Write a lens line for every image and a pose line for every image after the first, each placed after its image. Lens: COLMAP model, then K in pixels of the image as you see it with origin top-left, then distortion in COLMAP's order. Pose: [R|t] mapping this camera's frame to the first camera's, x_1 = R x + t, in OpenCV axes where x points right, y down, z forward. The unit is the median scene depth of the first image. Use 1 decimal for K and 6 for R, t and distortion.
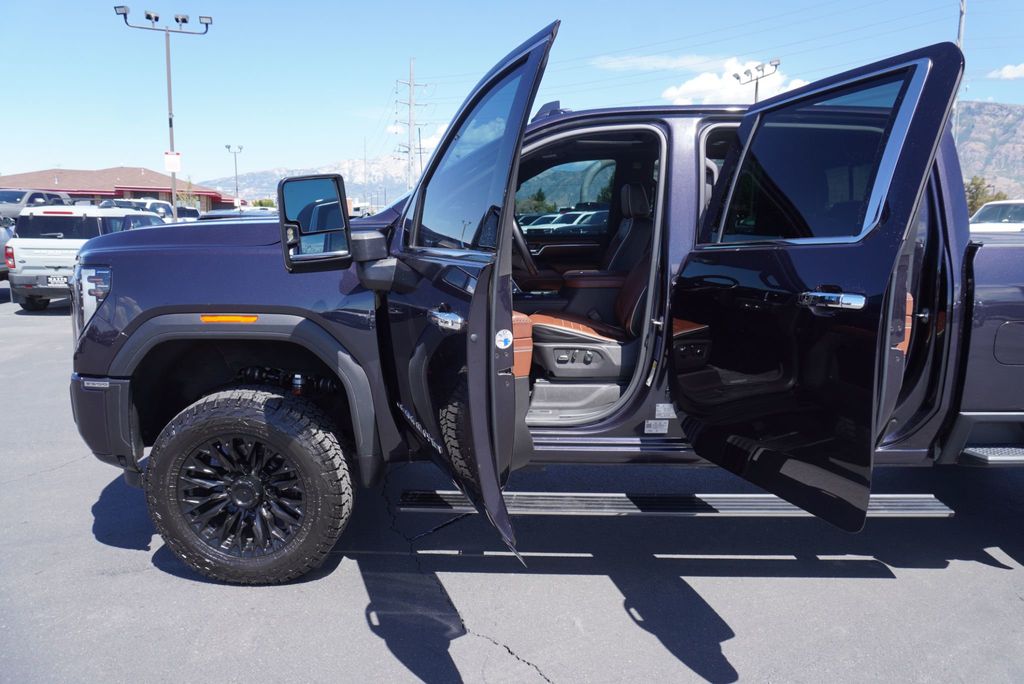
lens RADIAL K [[659.6, 0, 512.0], [0, 659.6, 342.0], [0, 0, 1]] dist [-0.001249, -0.001257]
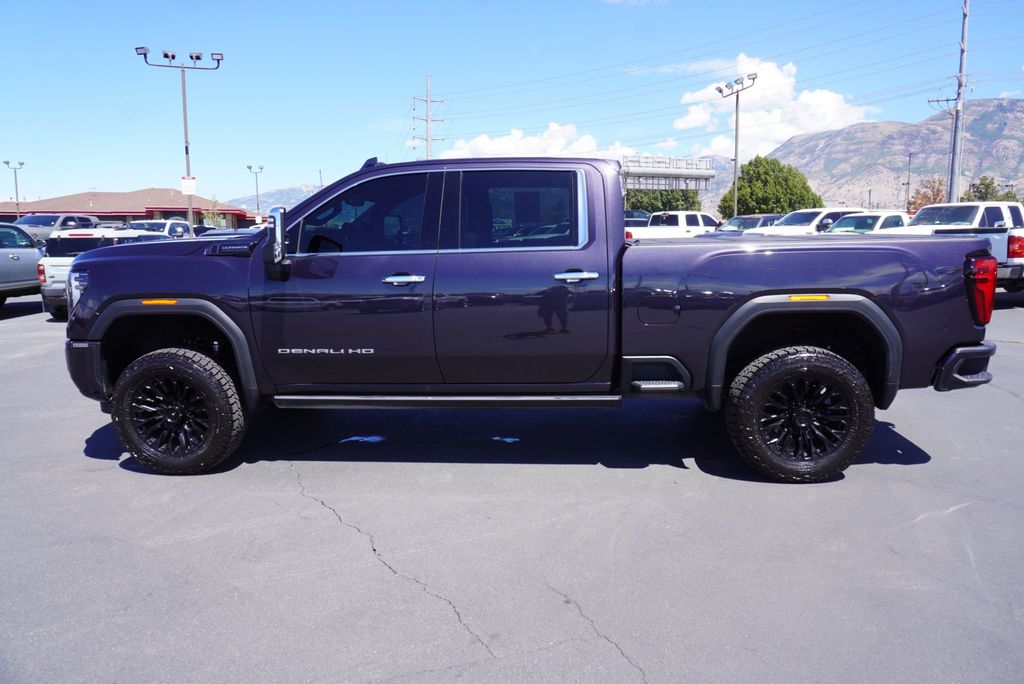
lens RADIAL K [[669.5, 0, 512.0], [0, 669.5, 342.0], [0, 0, 1]] dist [-0.001549, 0.000808]
pose [[0.998785, -0.014648, -0.047059, 0.130330], [0.013803, 0.999738, -0.018233, 0.026957], [0.047314, 0.017562, 0.998726, -0.150748]]
